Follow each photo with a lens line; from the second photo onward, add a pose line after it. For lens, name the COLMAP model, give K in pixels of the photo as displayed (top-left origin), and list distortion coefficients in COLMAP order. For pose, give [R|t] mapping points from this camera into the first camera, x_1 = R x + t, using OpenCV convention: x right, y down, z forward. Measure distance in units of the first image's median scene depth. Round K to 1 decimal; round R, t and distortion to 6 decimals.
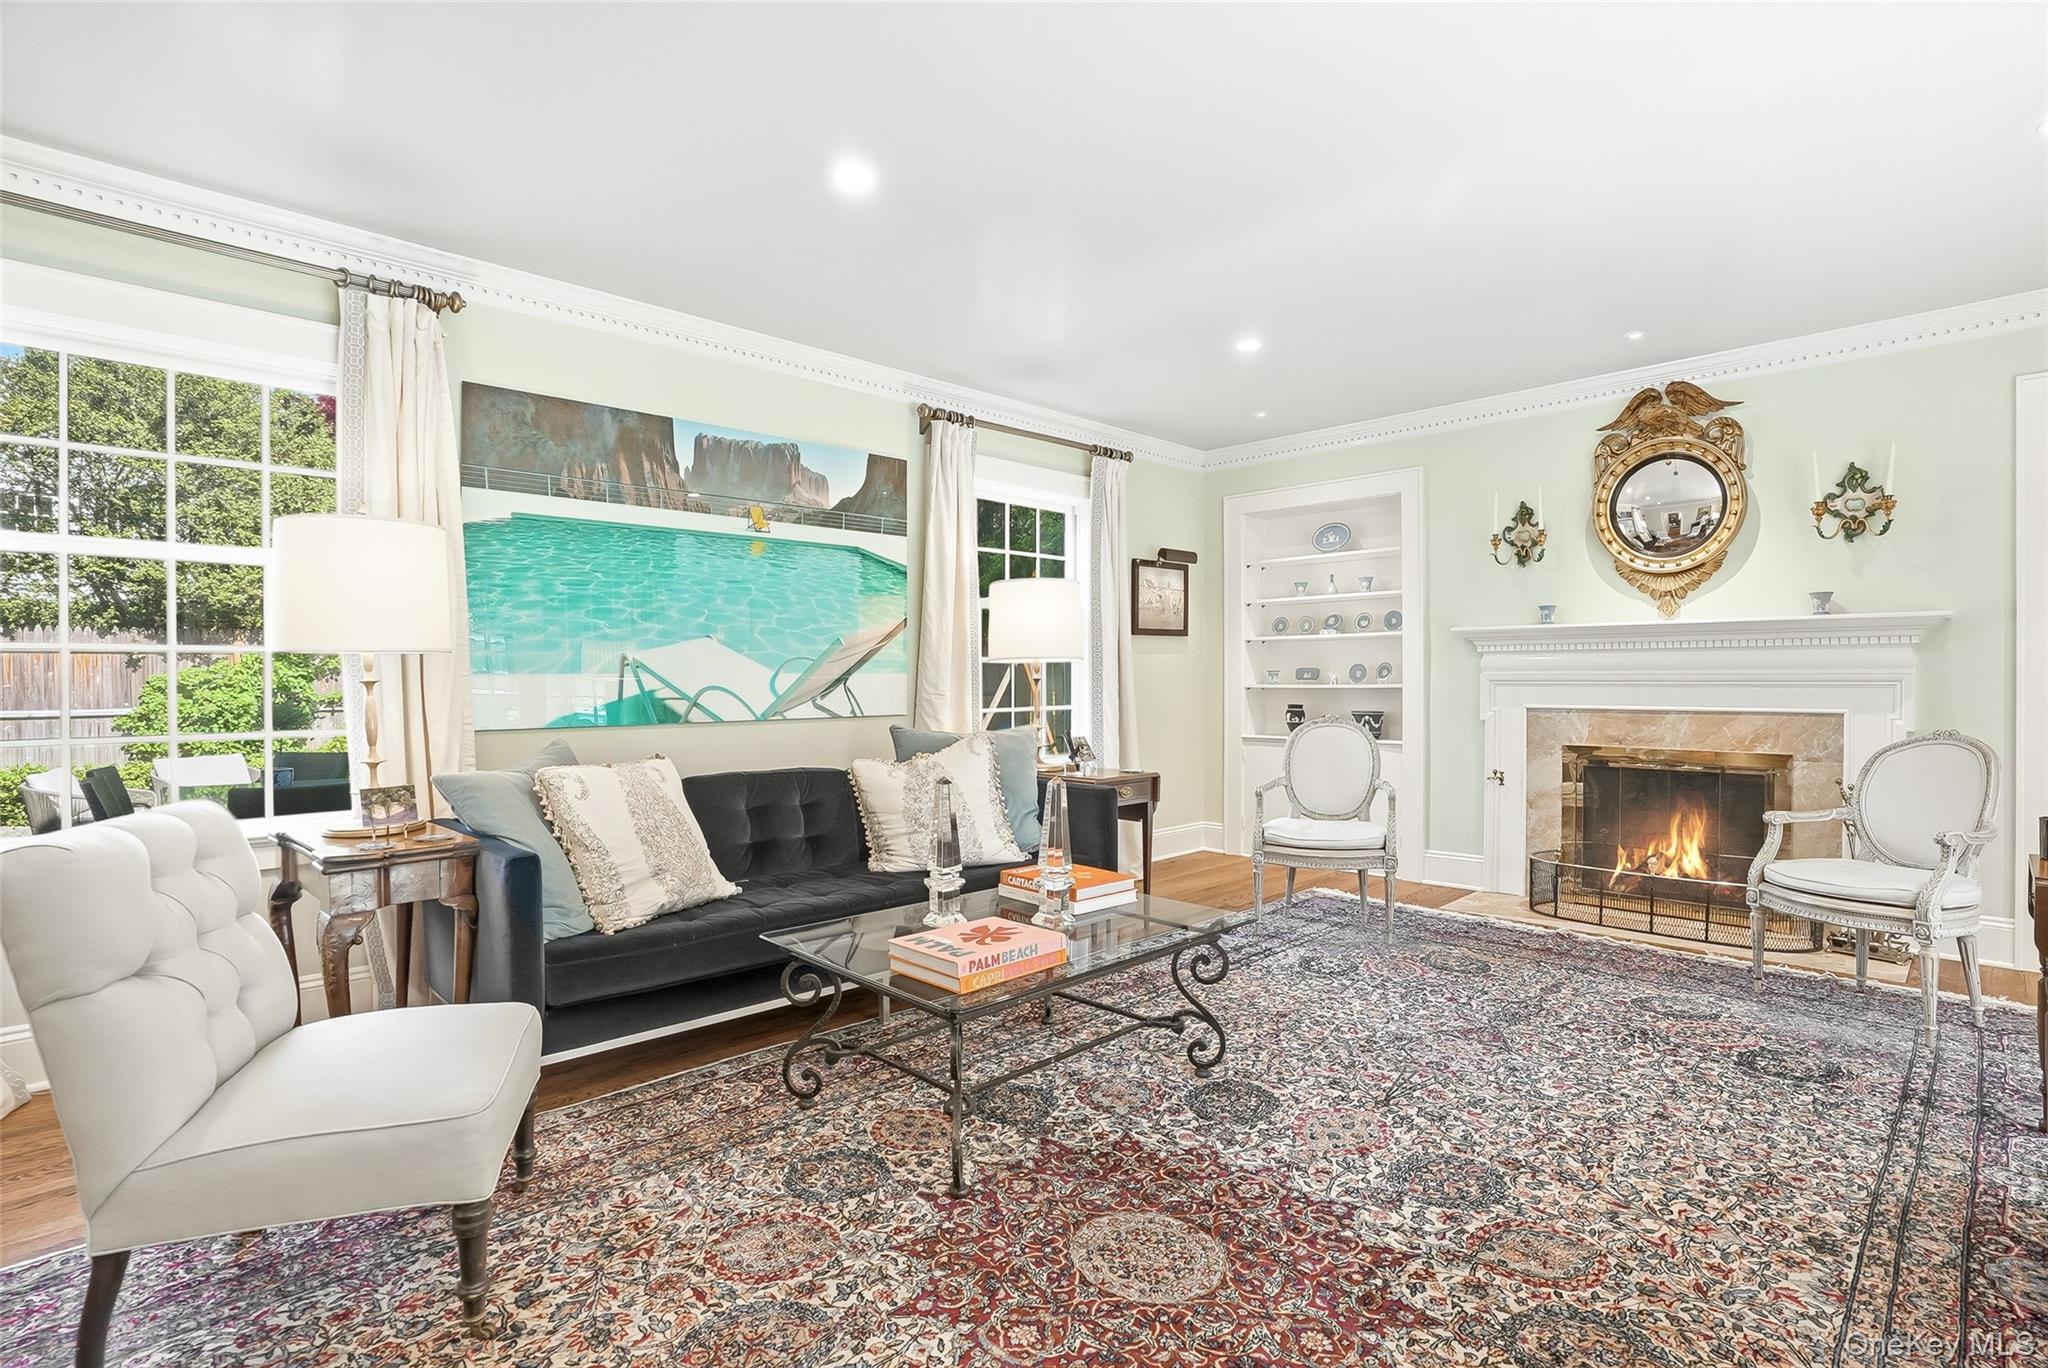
lens RADIAL K [[951.6, 0, 1019.2], [0, 951.6, 677.4], [0, 0, 1]] dist [-0.057566, 0.019960]
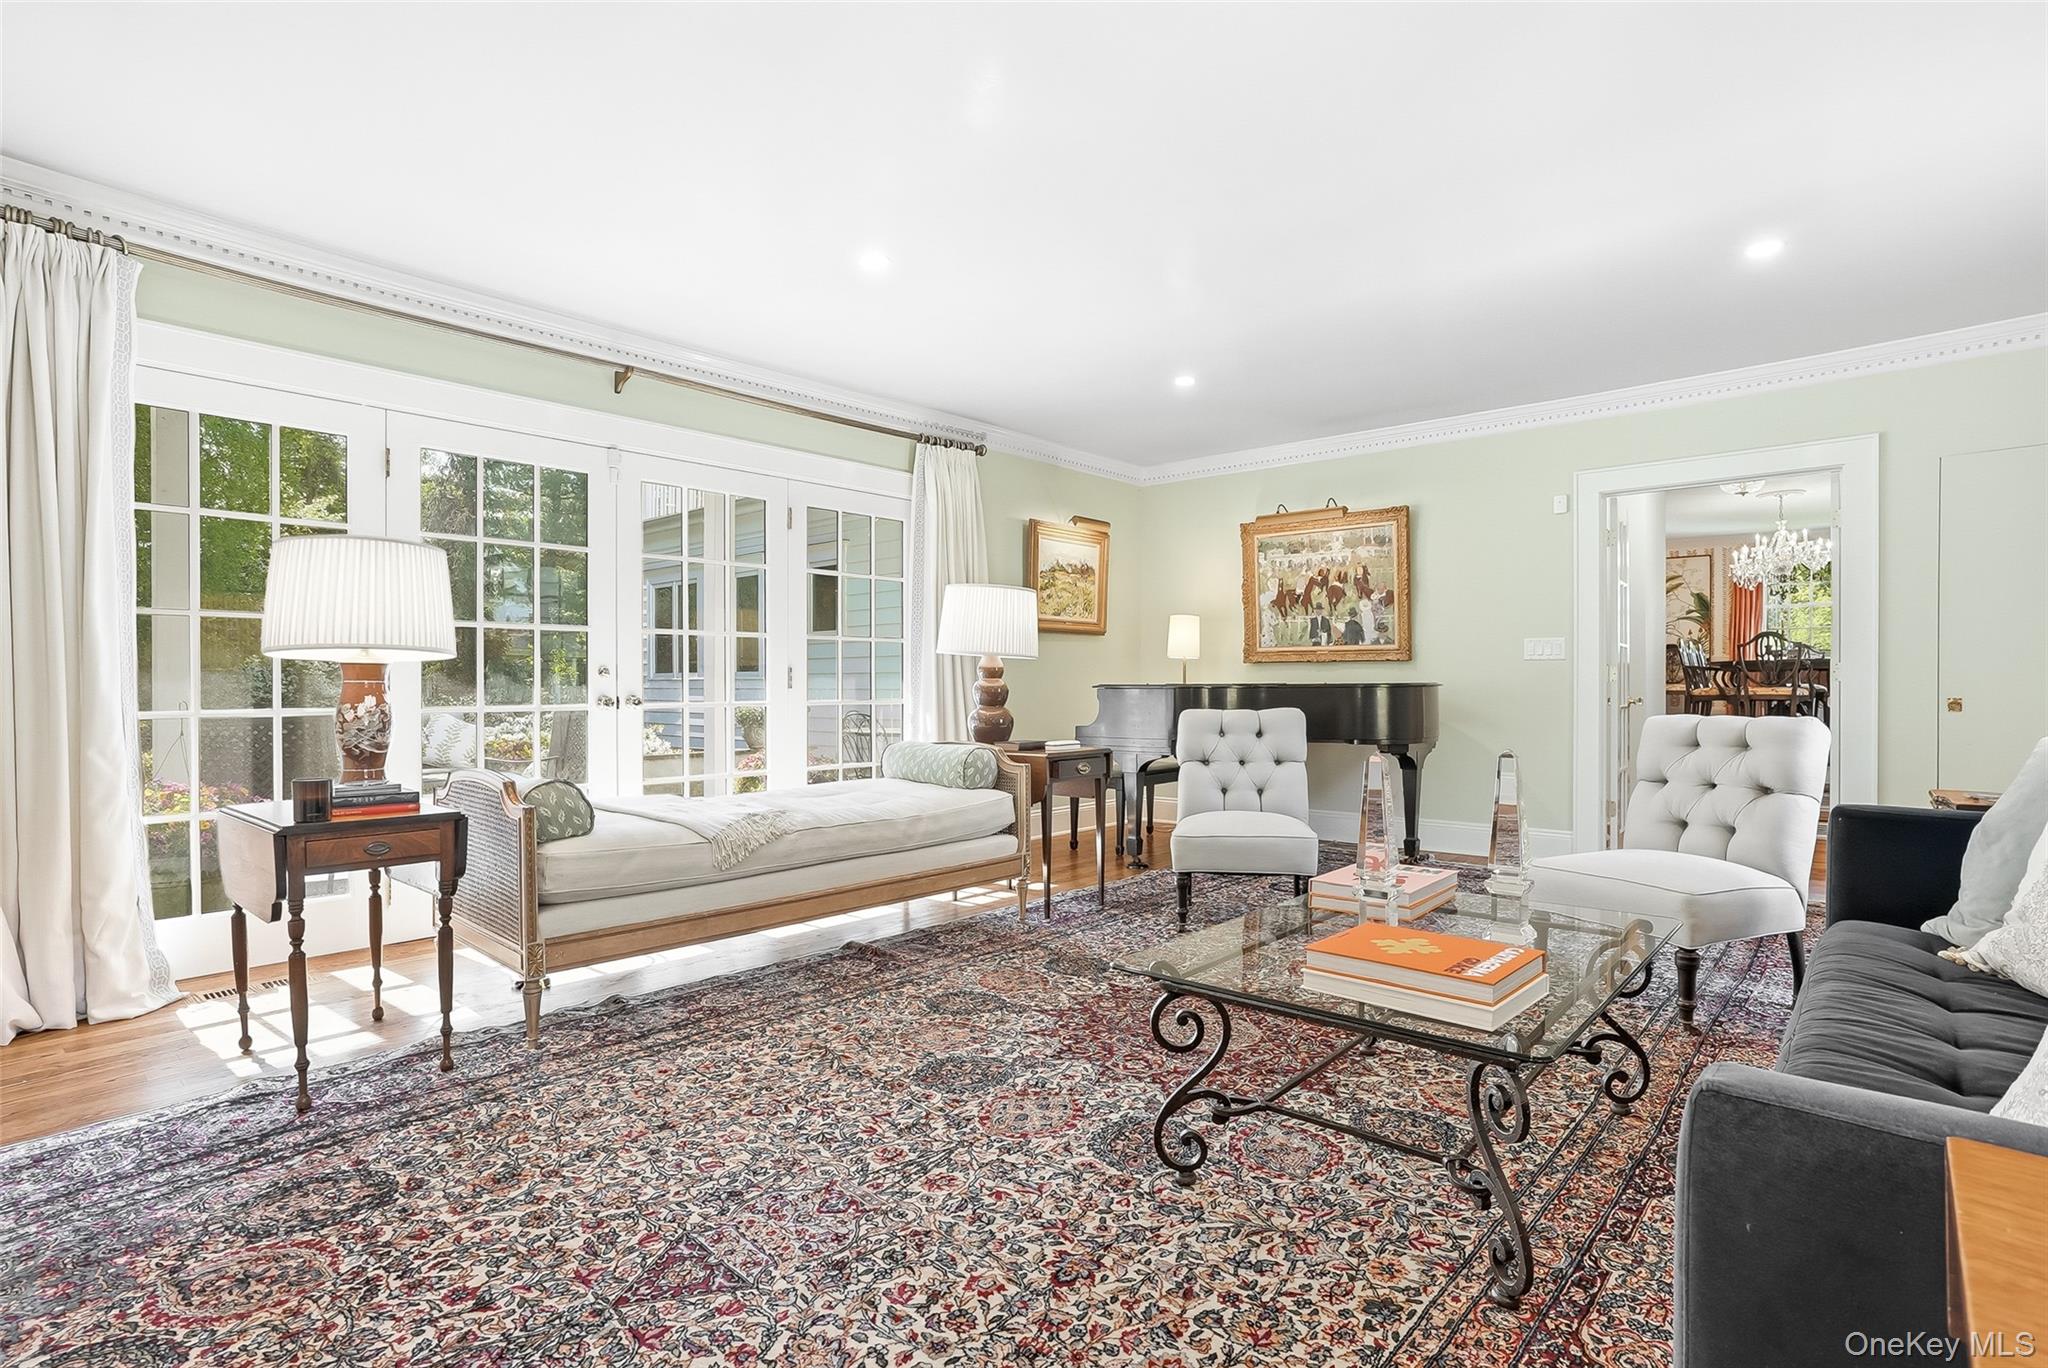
lens RADIAL K [[951.6, 0, 1019.2], [0, 951.6, 677.4], [0, 0, 1]] dist [-0.057566, 0.019960]
pose [[-0.997900, 0.006529, -0.064451, 0.412360], [0.007022, 0.999948, -0.007419, 0.052912], [0.064399, -0.007856, -0.997893, 1.930315]]
